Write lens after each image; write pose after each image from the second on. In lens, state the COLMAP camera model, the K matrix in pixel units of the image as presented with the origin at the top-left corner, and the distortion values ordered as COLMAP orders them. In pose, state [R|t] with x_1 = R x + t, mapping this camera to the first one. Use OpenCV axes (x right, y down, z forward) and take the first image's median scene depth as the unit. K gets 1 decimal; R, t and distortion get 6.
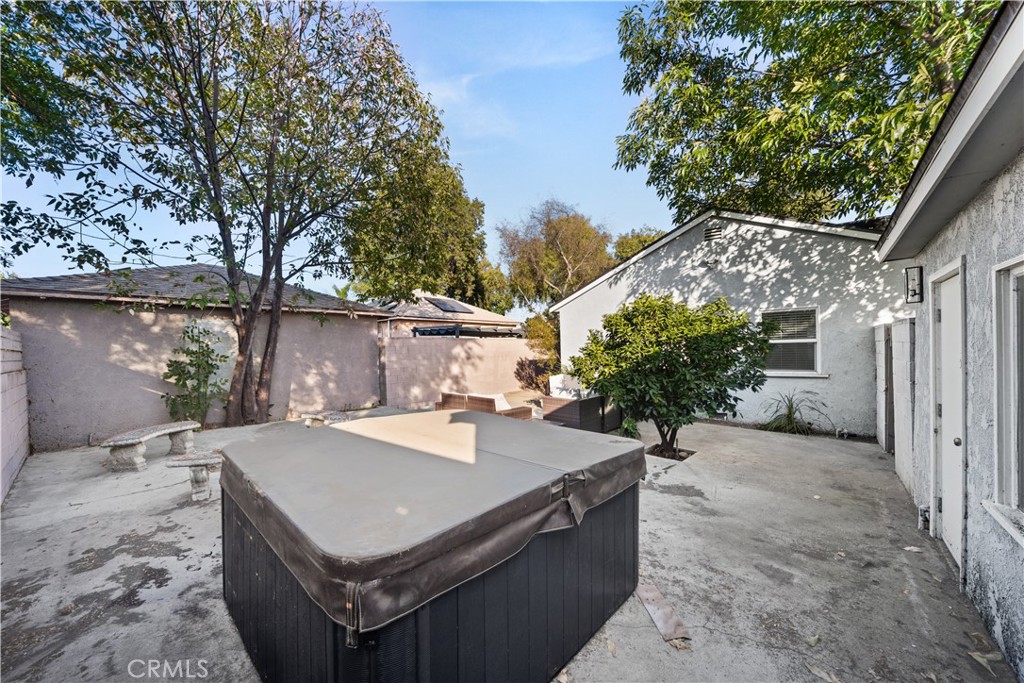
lens RADIAL K [[366.7, 0, 512.0], [0, 366.7, 341.5], [0, 0, 1]] dist [-0.002191, -0.000208]
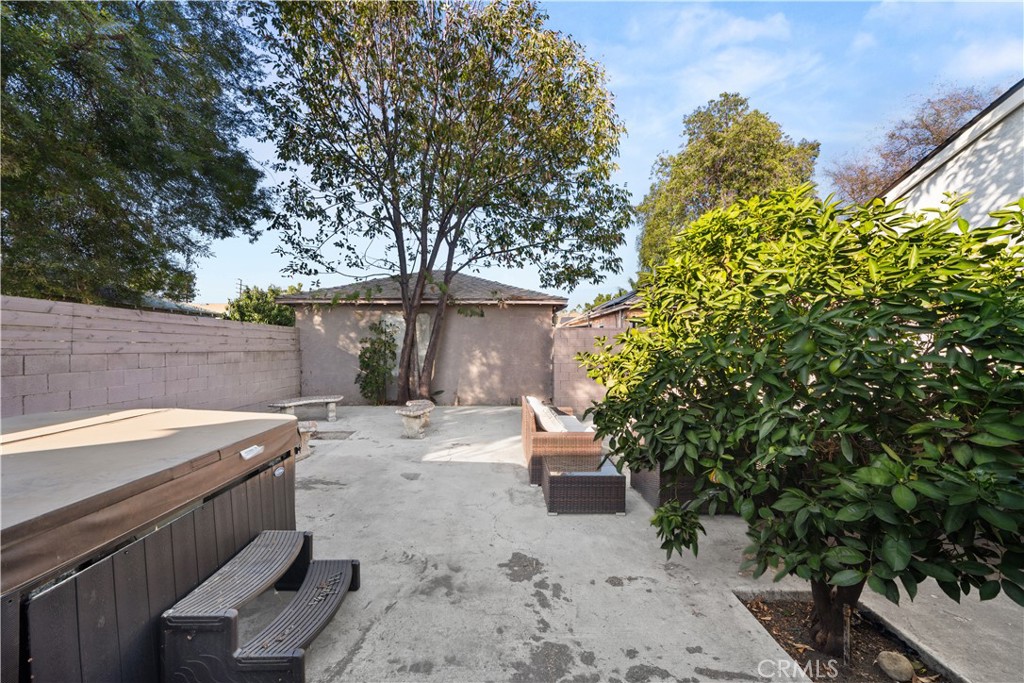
lens RADIAL K [[384.3, 0, 512.0], [0, 384.3, 341.5], [0, 0, 1]] dist [-0.002363, -0.000227]
pose [[0.712805, 0.020579, -0.701060, 0.325769], [-0.004981, 0.999693, 0.024281, -0.000750], [0.701344, -0.013816, 0.712689, 0.348573]]
